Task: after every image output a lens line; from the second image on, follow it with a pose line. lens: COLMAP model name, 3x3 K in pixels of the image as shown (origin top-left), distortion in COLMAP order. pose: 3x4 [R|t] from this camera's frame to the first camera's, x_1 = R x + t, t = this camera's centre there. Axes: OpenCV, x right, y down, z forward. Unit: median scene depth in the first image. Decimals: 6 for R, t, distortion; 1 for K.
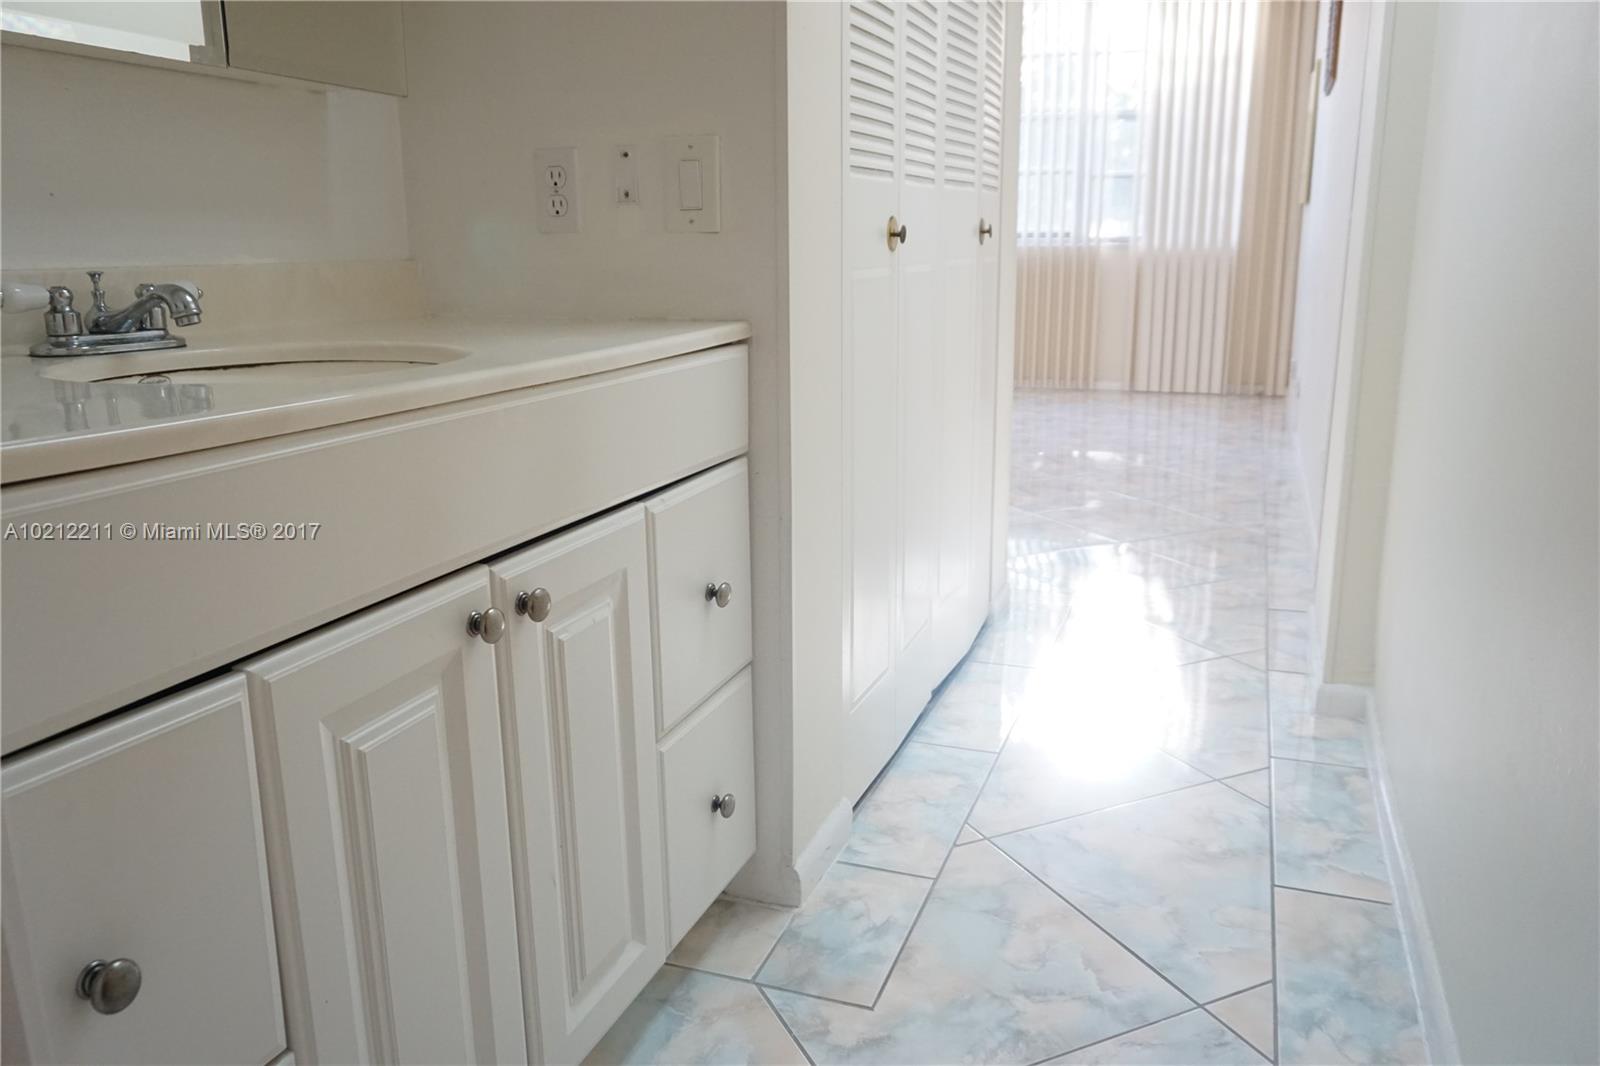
lens RADIAL K [[1181.8, 0, 791.7], [0, 1181.8, 530.3], [0, 0, 1]] dist [-0.043653, 0.036336]
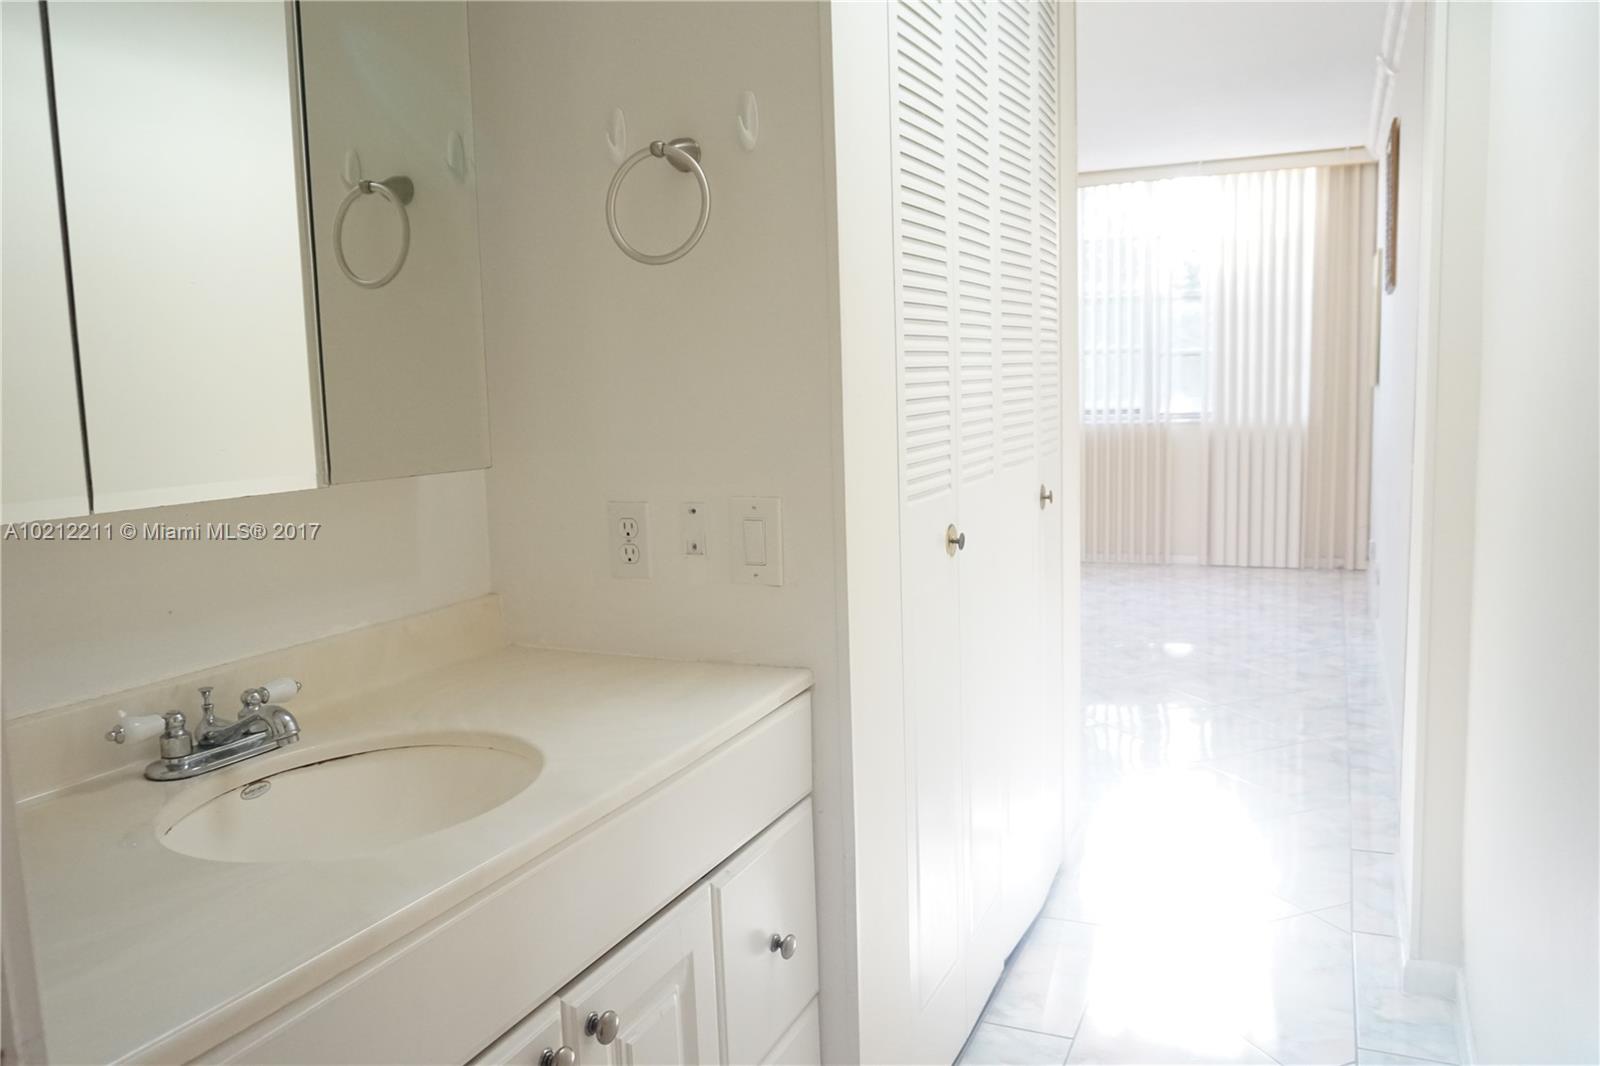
lens RADIAL K [[1181.8, 0, 795.2], [0, 1181.8, 533.4], [0, 0, 1]] dist [-0.043653, 0.036336]
pose [[0.997897, -0.015844, -0.062846, 0.005530], [0.008859, 0.993902, -0.109906, -0.059008], [0.064204, 0.109119, 0.991953, -0.015566]]
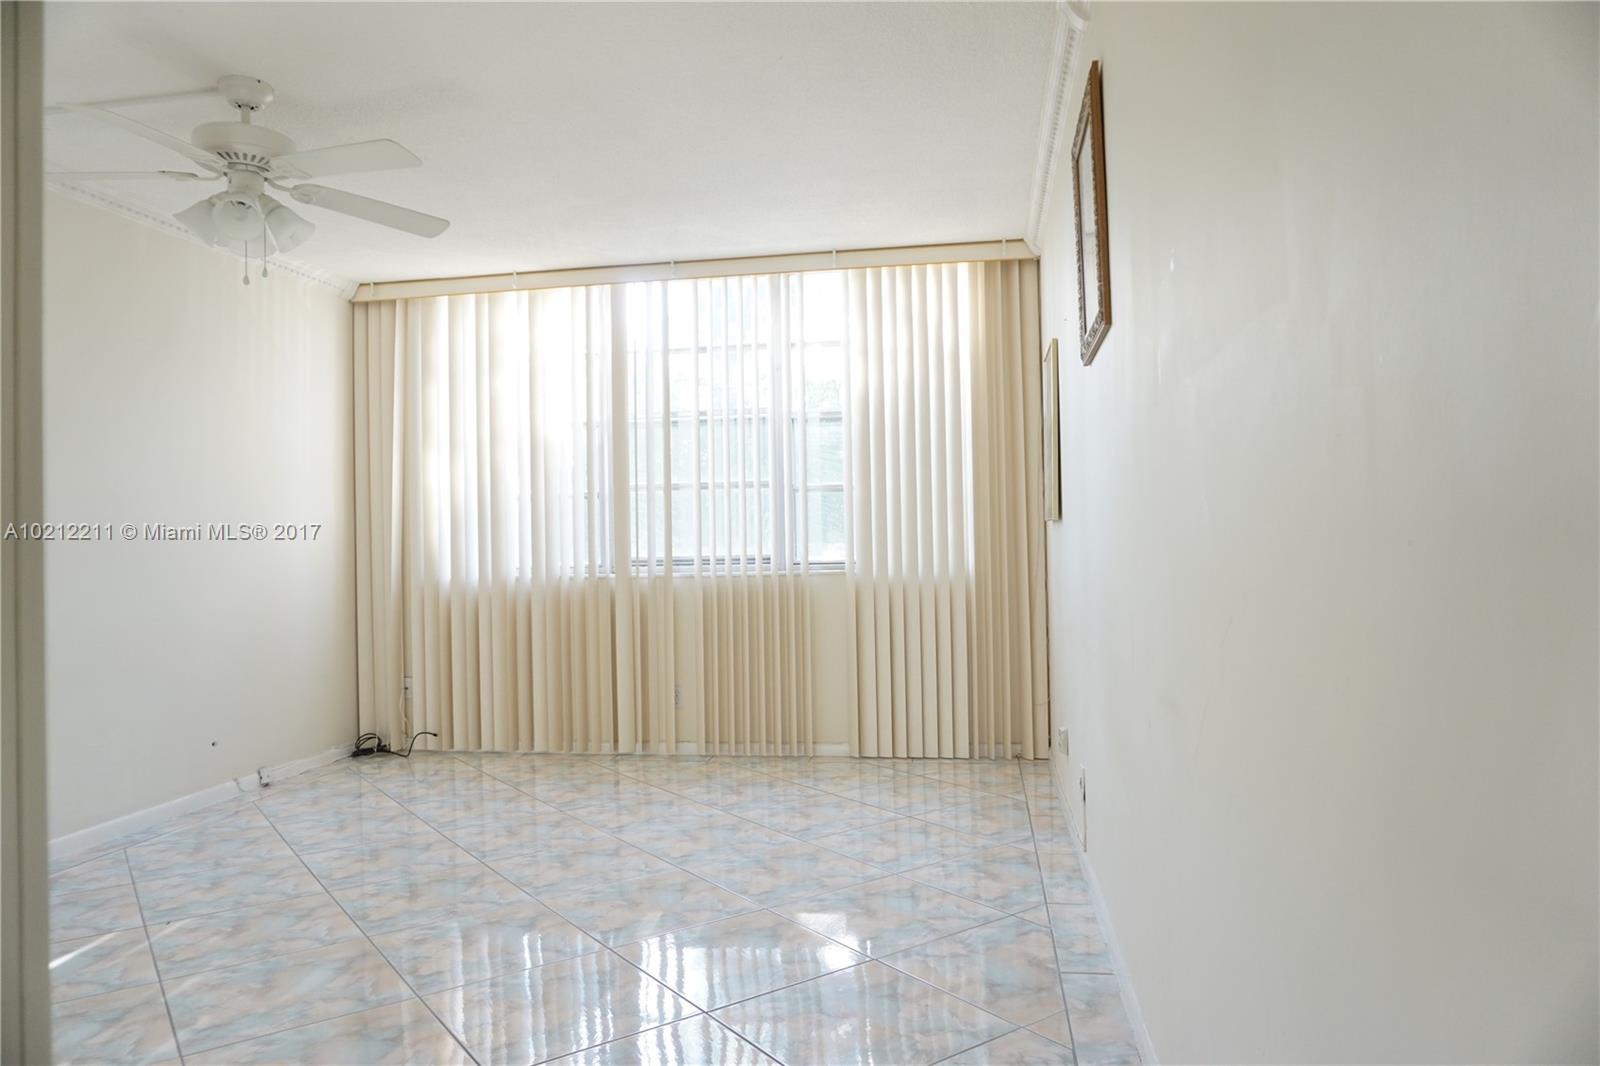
lens RADIAL K [[1083.7, 0, 793.7], [0, 1083.7, 533.1], [0, 0, 1]] dist [-0.040723, 0.031910]
pose [[0.981157, -0.010831, 0.192910, 0.169508], [0.058161, 0.968675, -0.241425, -0.139455], [-0.184252, 0.248096, 0.951052, 0.452808]]
